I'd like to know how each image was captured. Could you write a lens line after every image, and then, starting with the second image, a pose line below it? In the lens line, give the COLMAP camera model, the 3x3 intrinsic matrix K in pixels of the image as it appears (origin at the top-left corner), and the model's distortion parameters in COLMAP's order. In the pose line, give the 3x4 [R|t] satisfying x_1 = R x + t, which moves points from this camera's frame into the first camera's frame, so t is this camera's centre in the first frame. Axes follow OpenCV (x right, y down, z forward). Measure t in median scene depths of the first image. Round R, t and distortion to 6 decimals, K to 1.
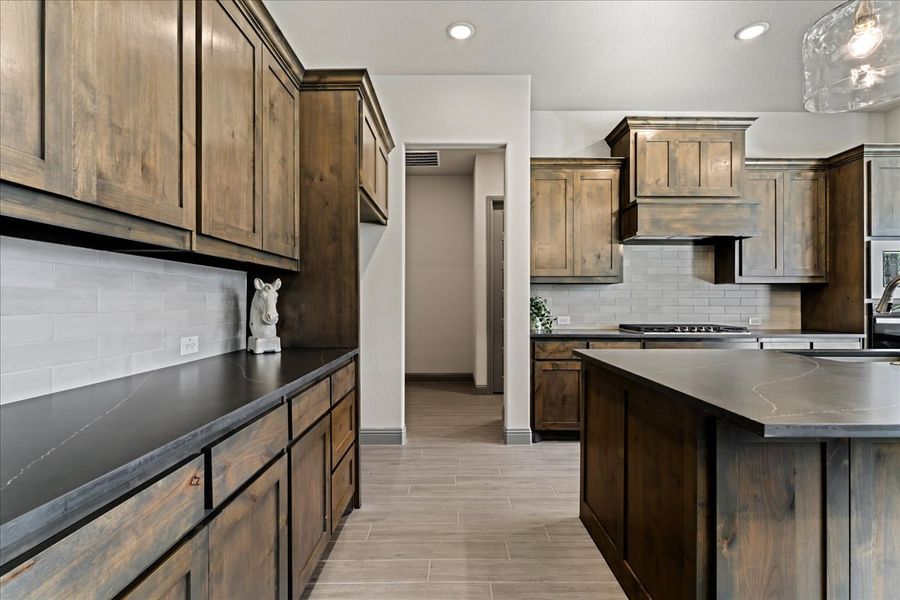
lens RADIAL K [[420.6, 0, 450.0], [0, 420.6, 300.0], [0, 0, 1]] dist [-0.000259, 0.000040]
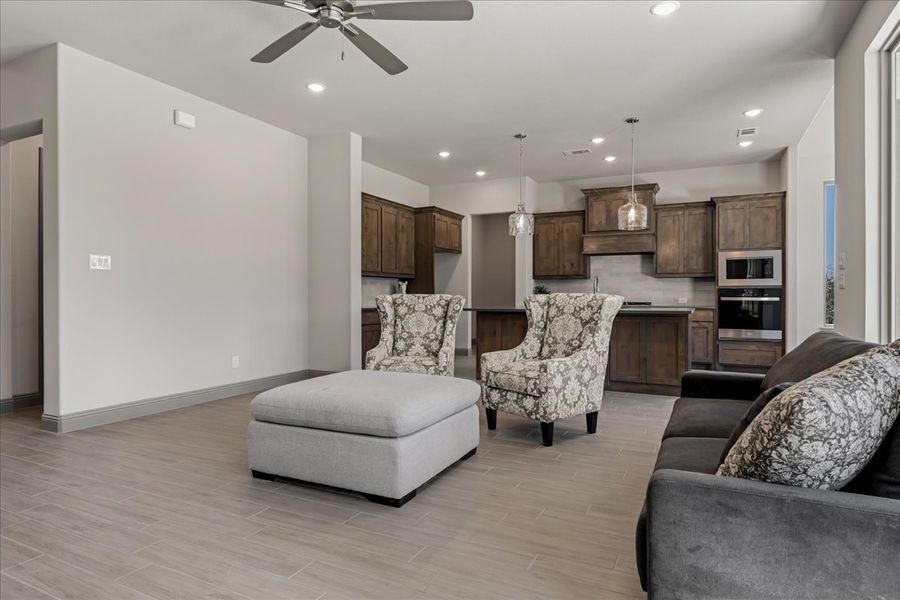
lens RADIAL K [[520.7, 0, 450.0], [0, 520.7, 300.0], [0, 0, 1]] dist [-0.000217, -0.000006]
pose [[0.897380, 0.004886, -0.441232, 0.910259], [0.002719, 0.999858, 0.016603, 0.014362], [0.441251, -0.016099, 0.897239, -1.327134]]
